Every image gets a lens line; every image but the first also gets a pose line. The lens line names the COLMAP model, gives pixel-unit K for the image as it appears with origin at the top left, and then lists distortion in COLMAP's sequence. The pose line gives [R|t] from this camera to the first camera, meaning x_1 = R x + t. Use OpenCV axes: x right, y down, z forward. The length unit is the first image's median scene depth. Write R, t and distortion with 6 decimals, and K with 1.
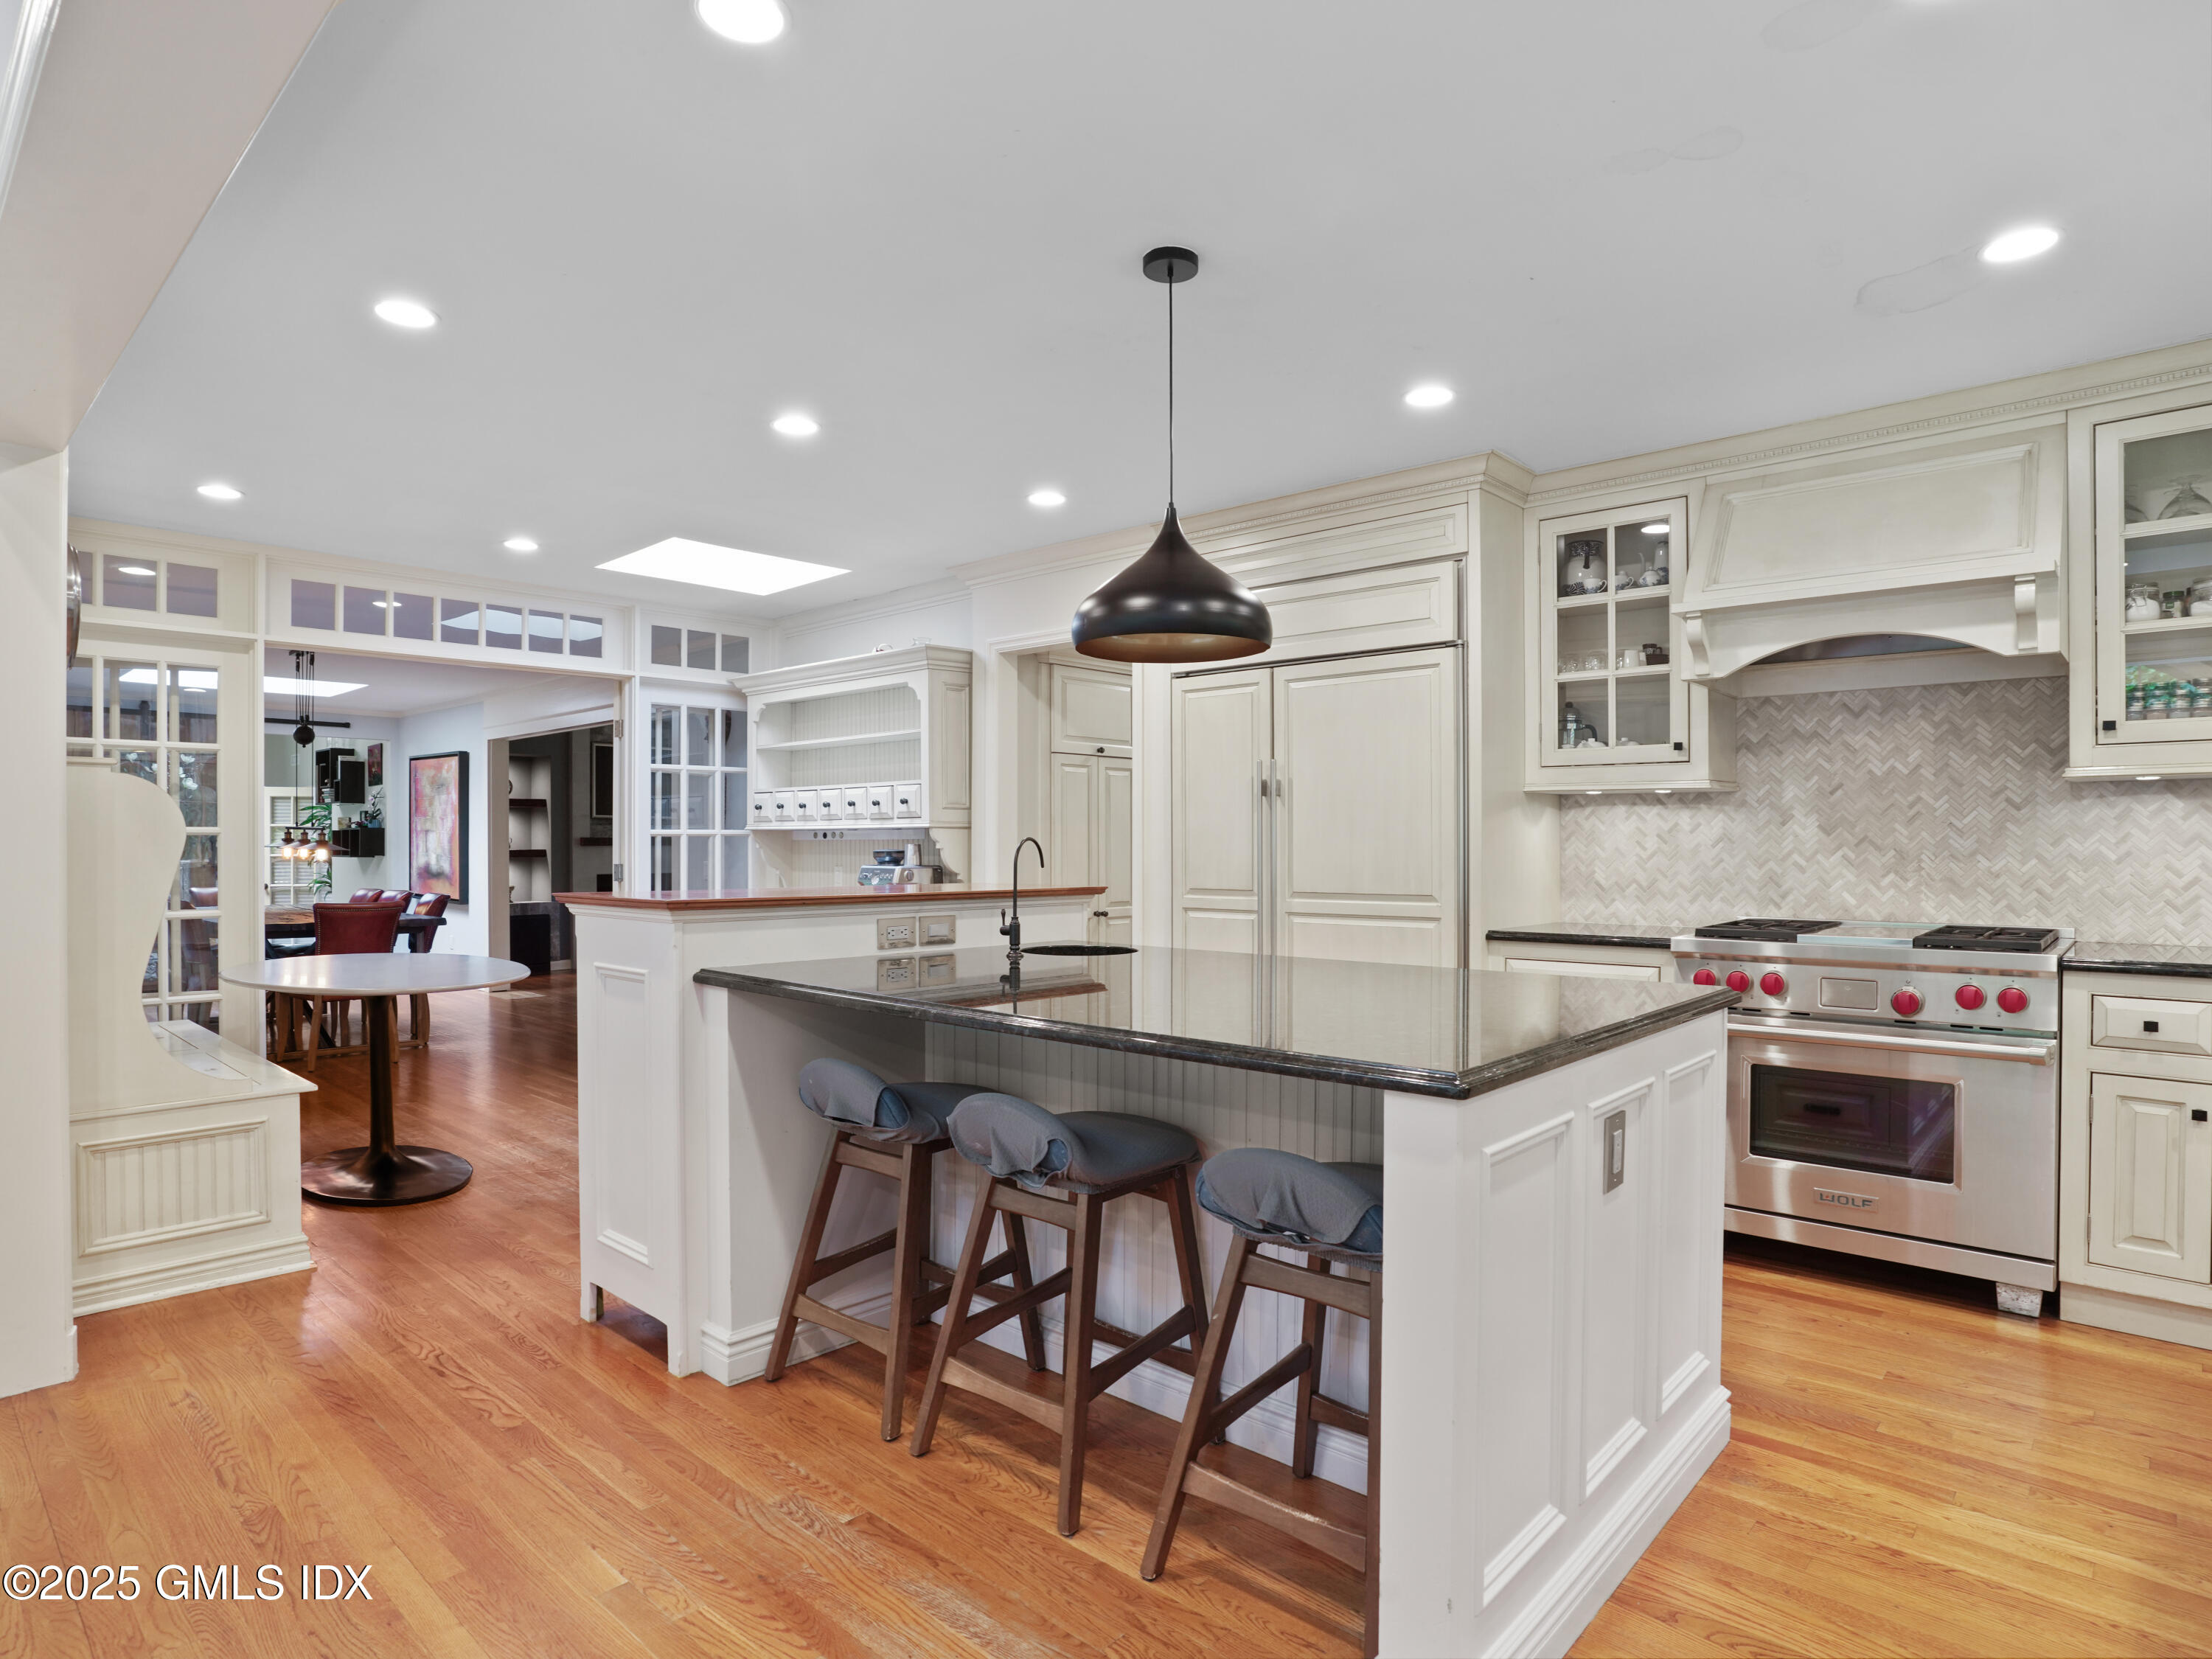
lens RADIAL K [[1213.3, 0, 1100.1], [0, 1213.3, 846.7], [0, 0, 1]] dist [-0.086860, 0.042729]
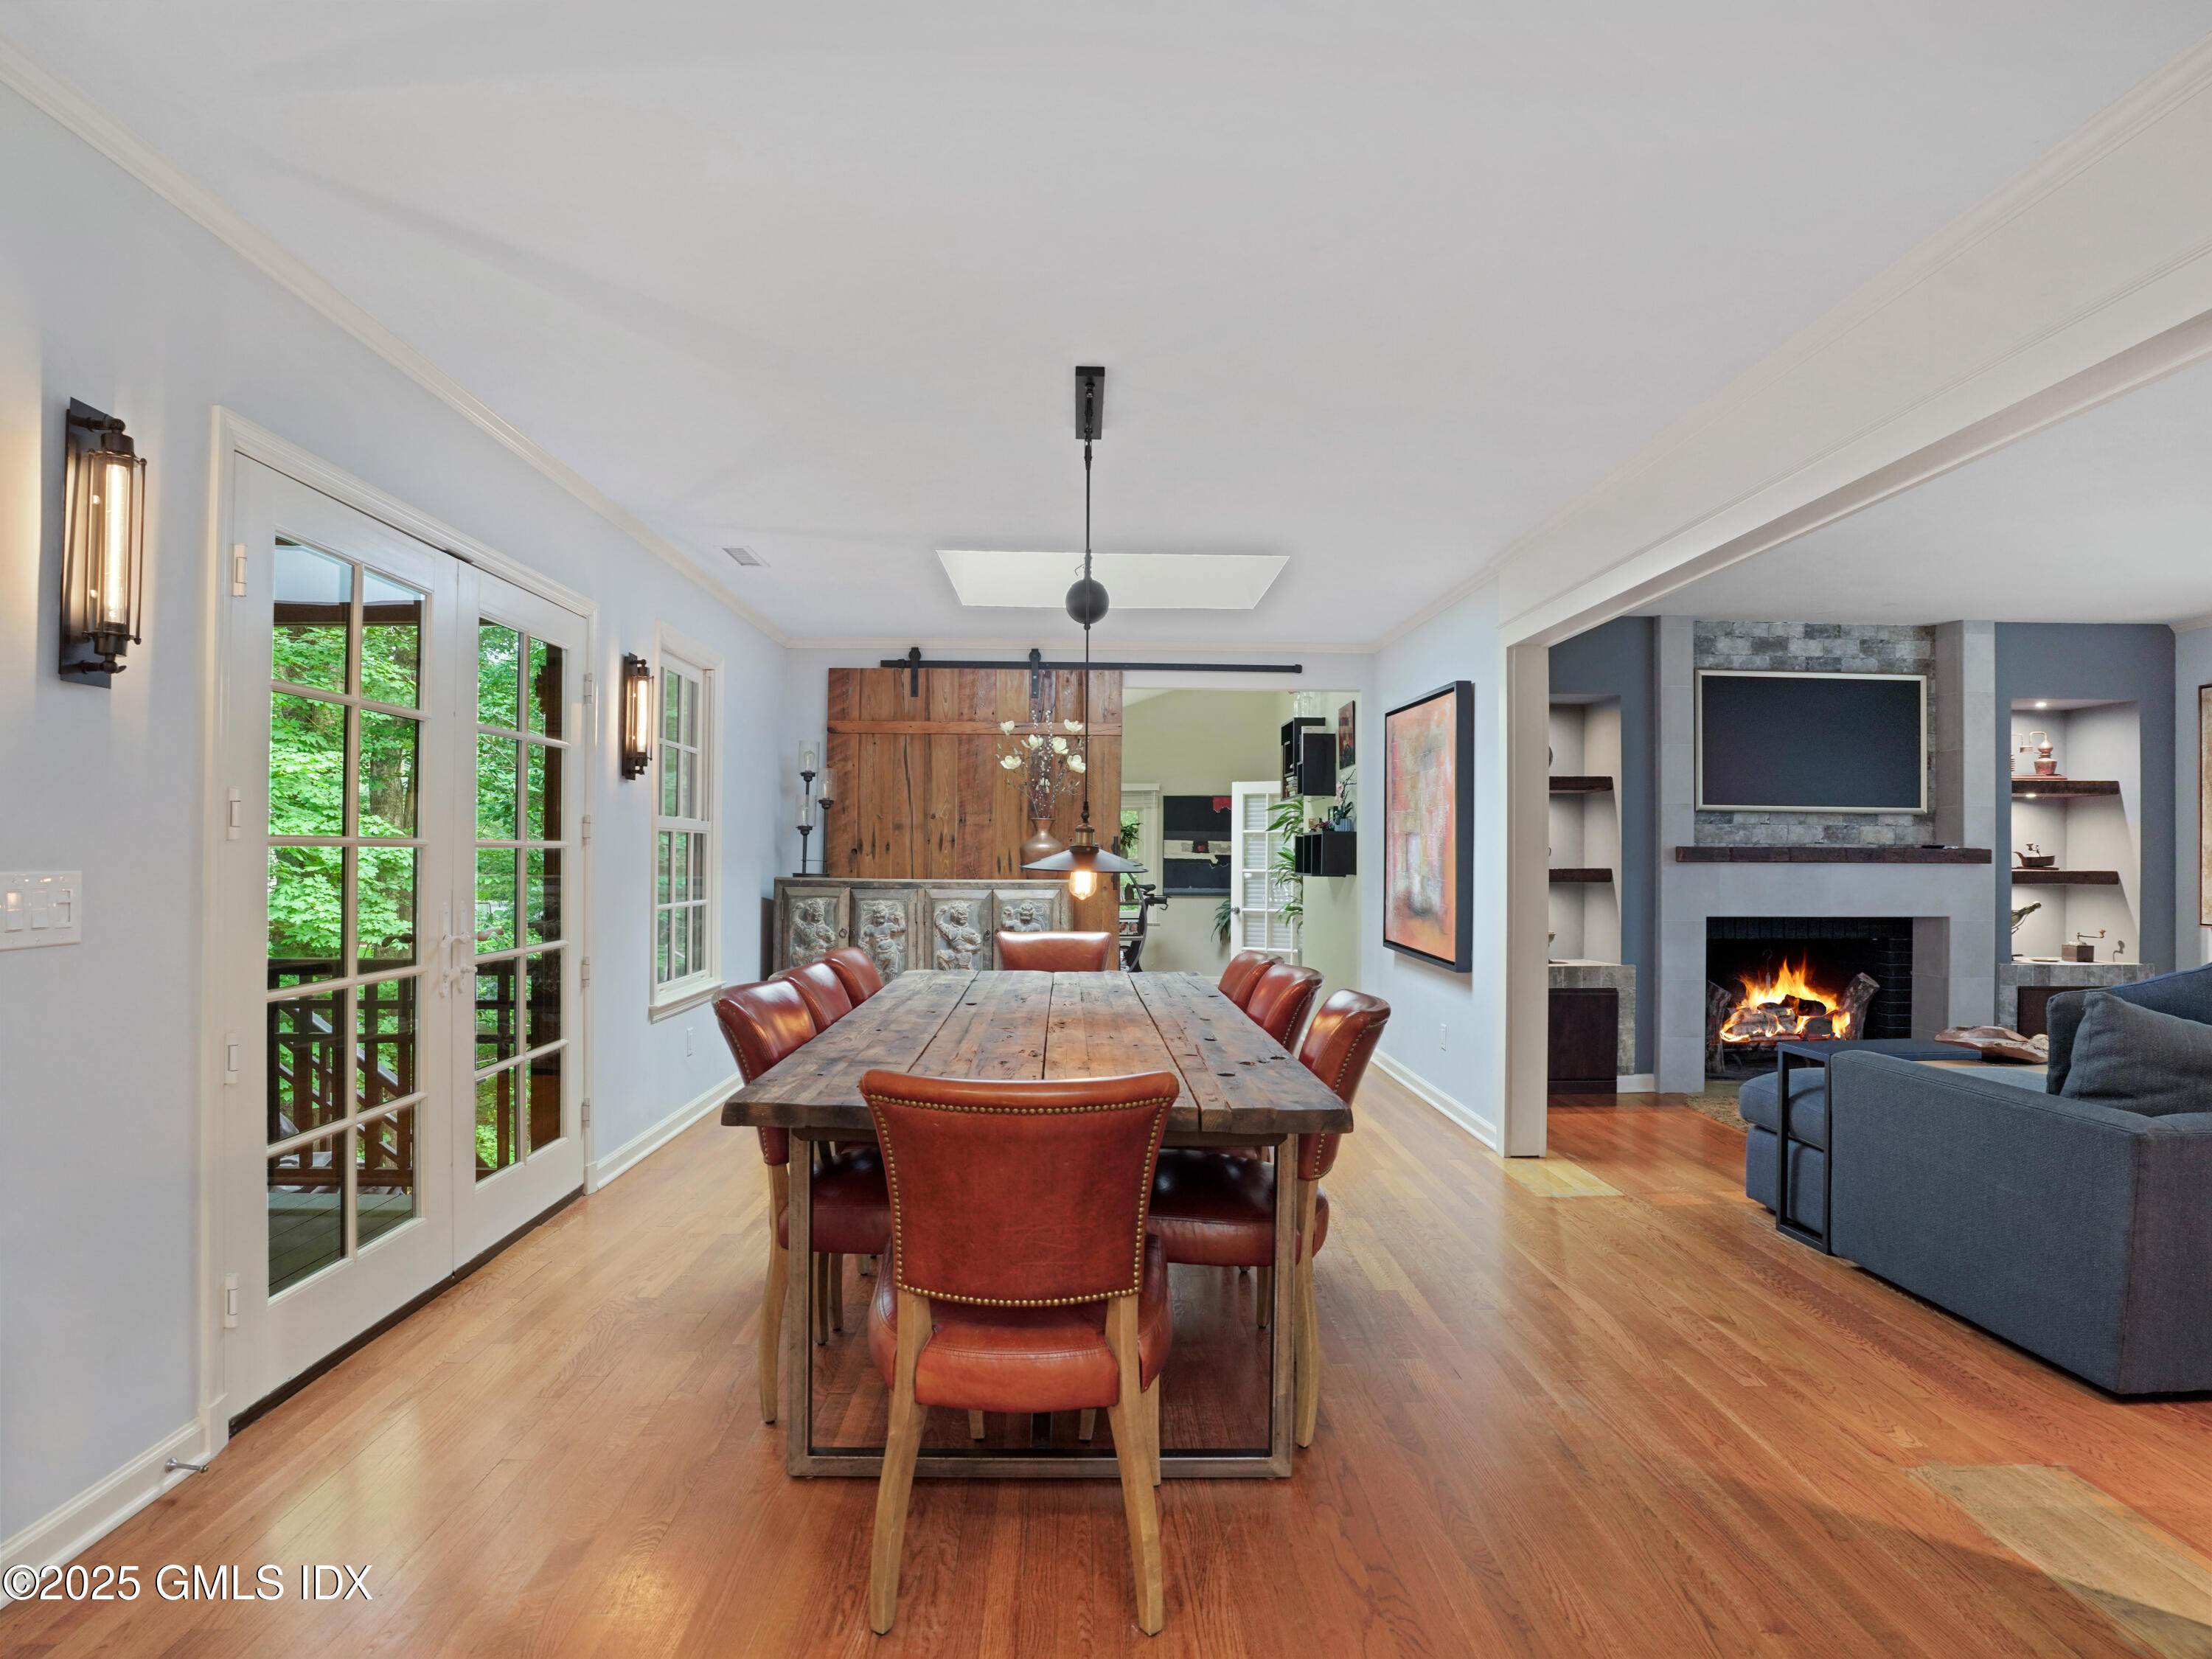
lens RADIAL K [[1213.3, 0, 1100.1], [0, 1213.3, 846.7], [0, 0, 1]] dist [-0.086860, 0.042729]
pose [[0.689795, -0.001370, -0.724003, -0.681076], [-0.006780, 0.999942, -0.008351, -0.003736], [0.723973, 0.010670, 0.689746, 1.340037]]
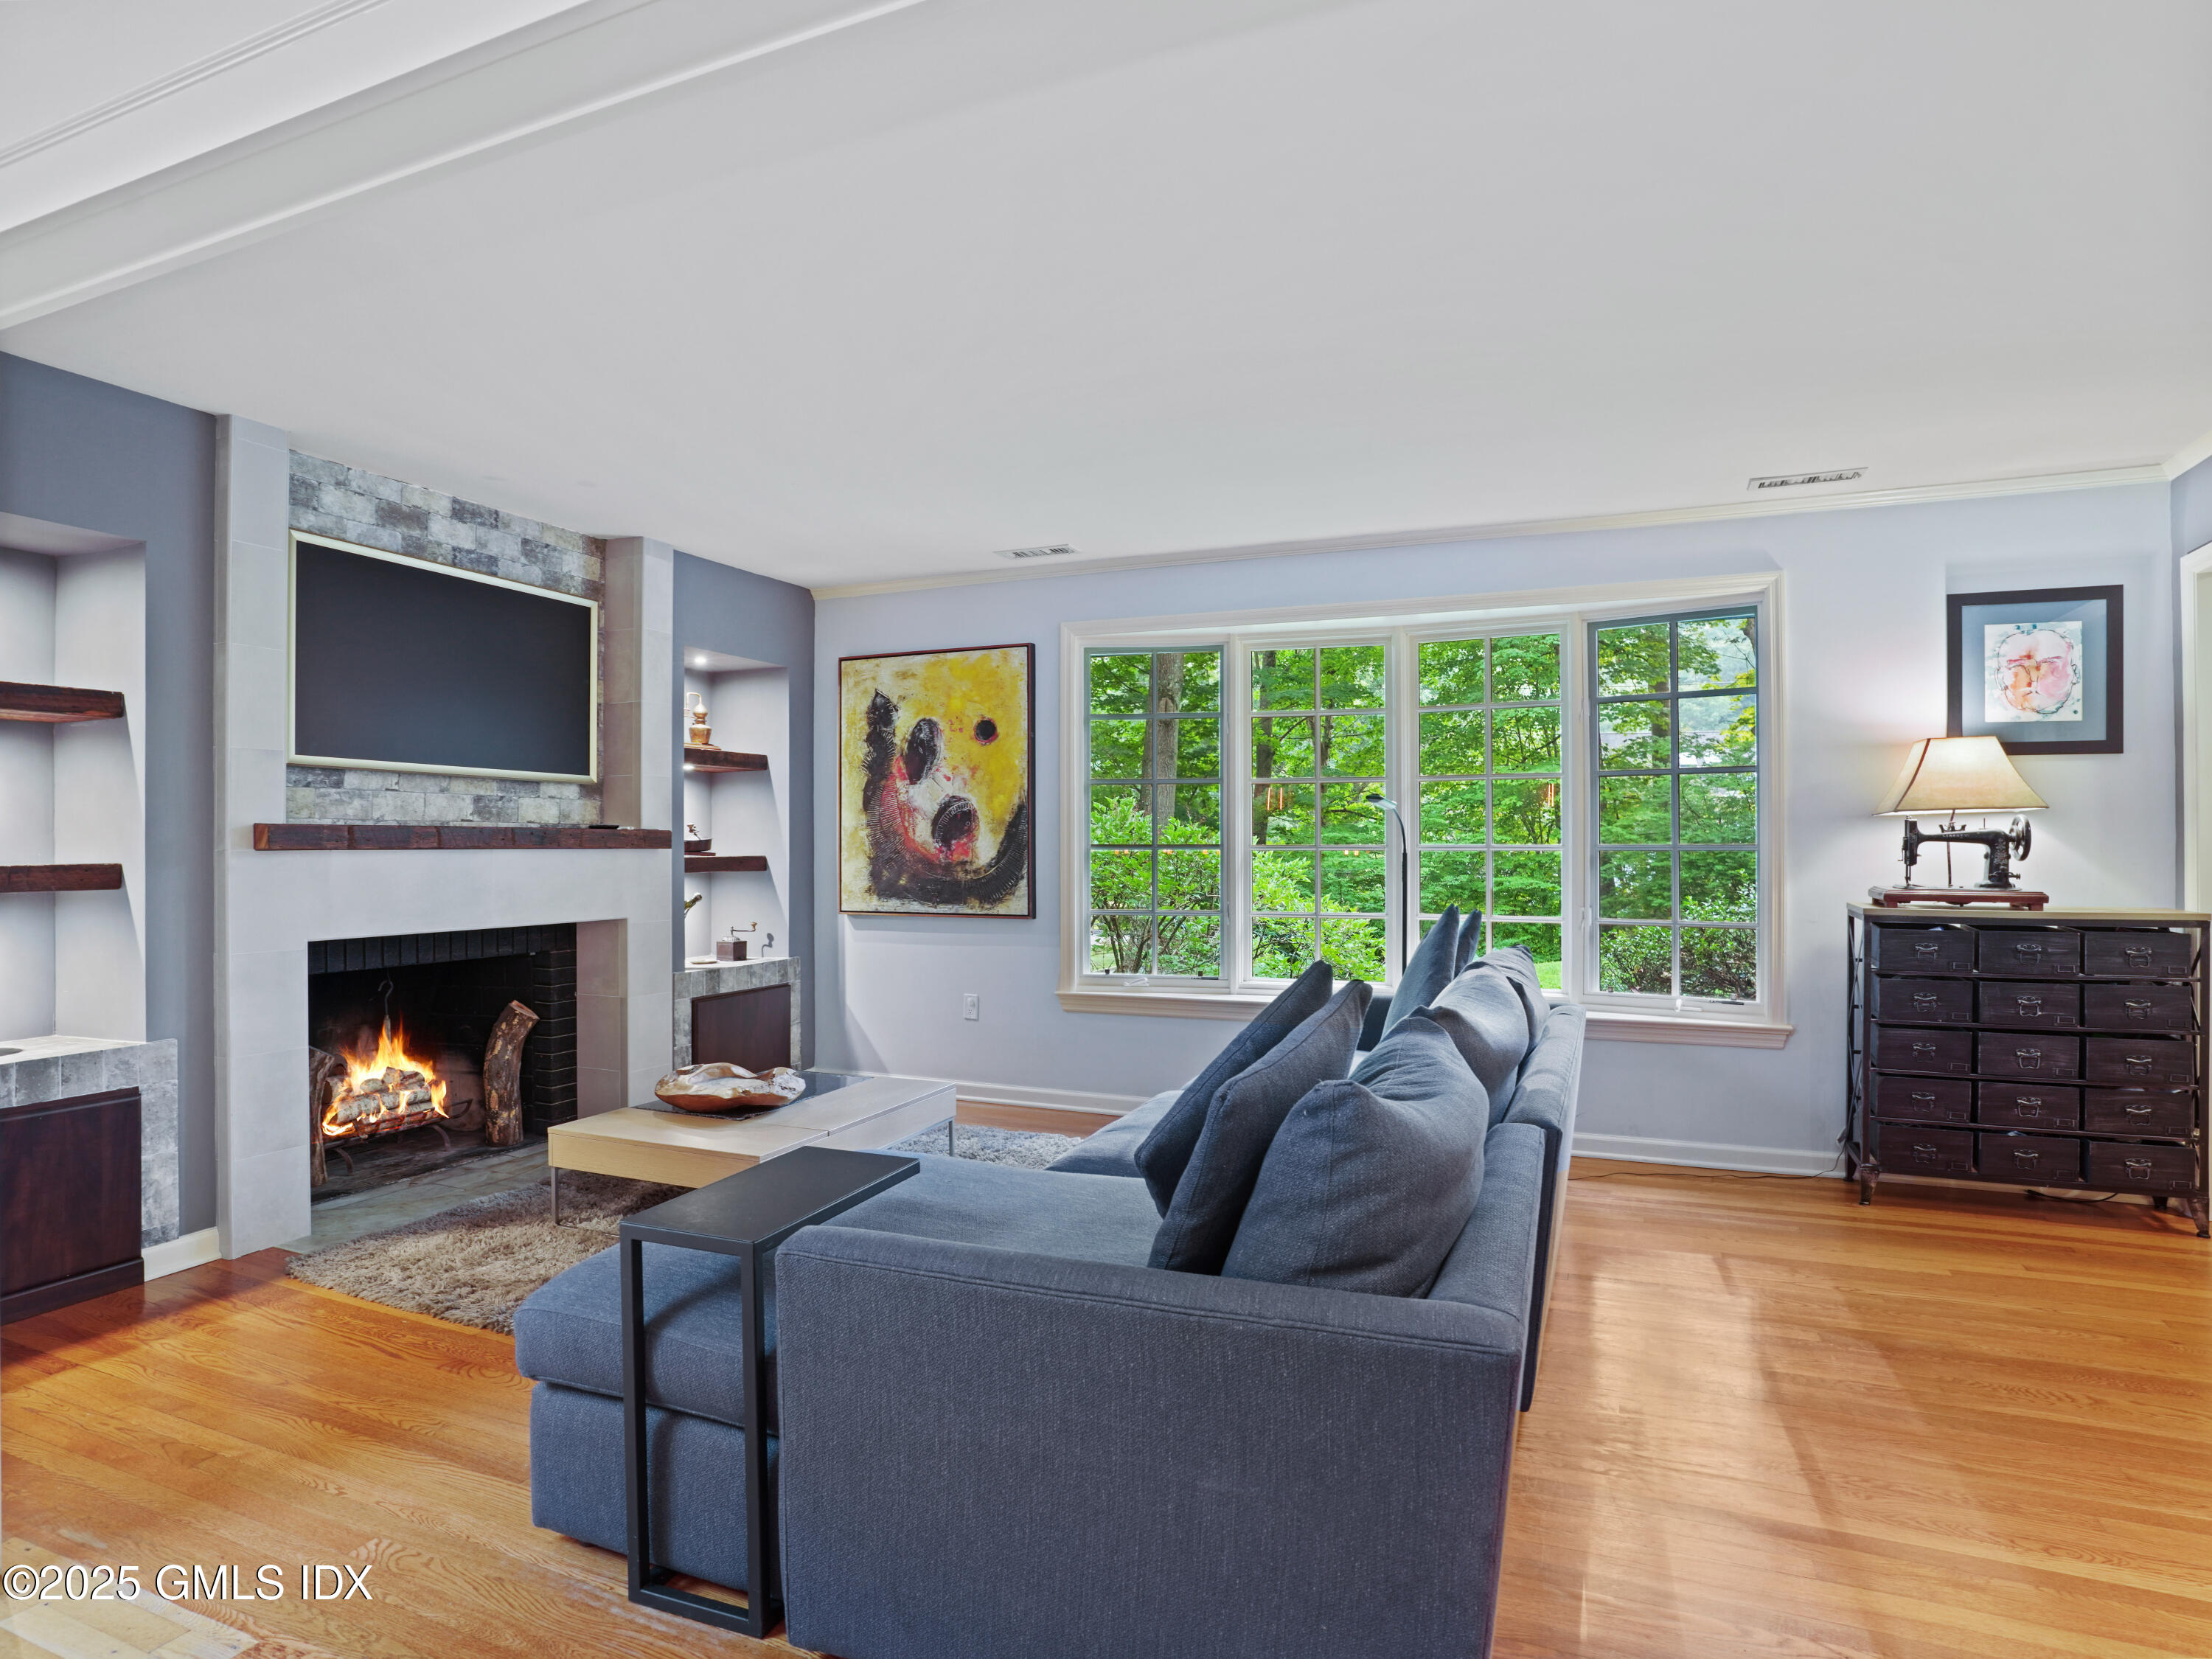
lens RADIAL K [[1235.2, 0, 1092.7], [0, 1235.2, 840.0], [0, 0, 1]] dist [-0.080971, 0.044683]
pose [[0.948016, -0.000756, 0.318220, -0.981246], [0.002642, 0.999981, -0.005494, -0.003041], [-0.318210, 0.006049, 0.948001, 1.908122]]
